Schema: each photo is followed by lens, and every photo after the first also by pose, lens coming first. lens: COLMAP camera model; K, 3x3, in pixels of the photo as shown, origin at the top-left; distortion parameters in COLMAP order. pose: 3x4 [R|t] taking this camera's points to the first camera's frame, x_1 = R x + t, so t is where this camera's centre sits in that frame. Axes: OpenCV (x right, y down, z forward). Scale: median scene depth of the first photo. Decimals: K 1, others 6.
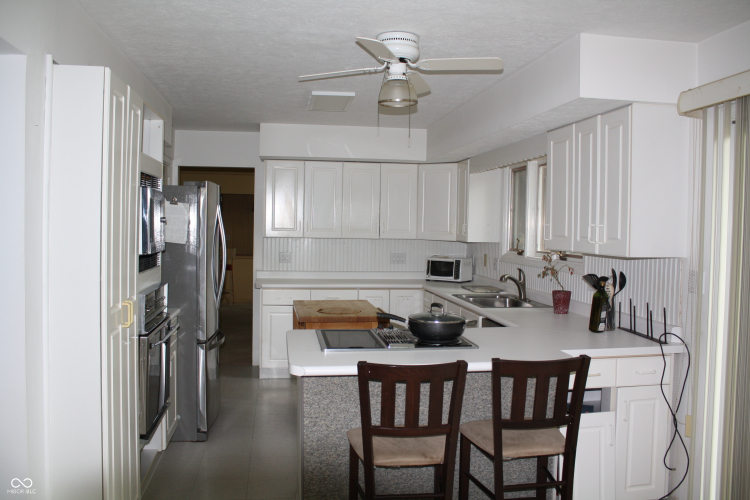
lens RADIAL K [[639.6, 0, 376.7], [0, 639.6, 248.7], [0, 0, 1]] dist [-0.079584, 0.000976]
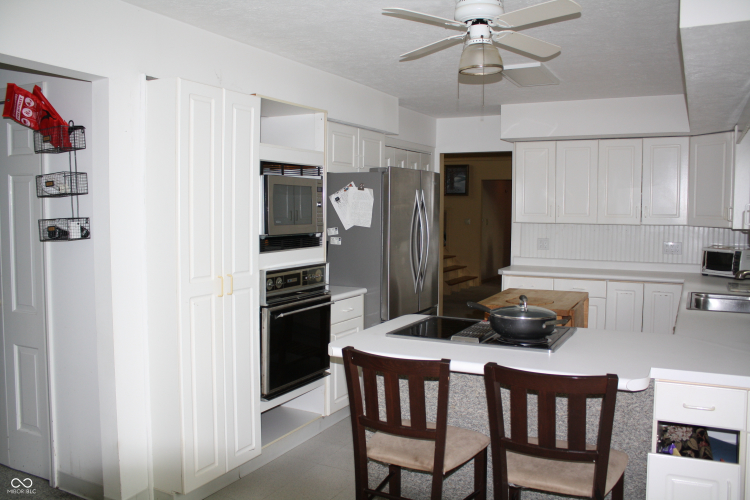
lens RADIAL K [[639.6, 0, 377.0], [0, 639.6, 248.8], [0, 0, 1]] dist [-0.079584, 0.000976]
pose [[0.820713, 0.023310, -0.570865, 0.220911], [-0.012331, 0.999657, 0.023090, 0.002175], [0.571207, -0.011911, 0.820719, 0.092678]]
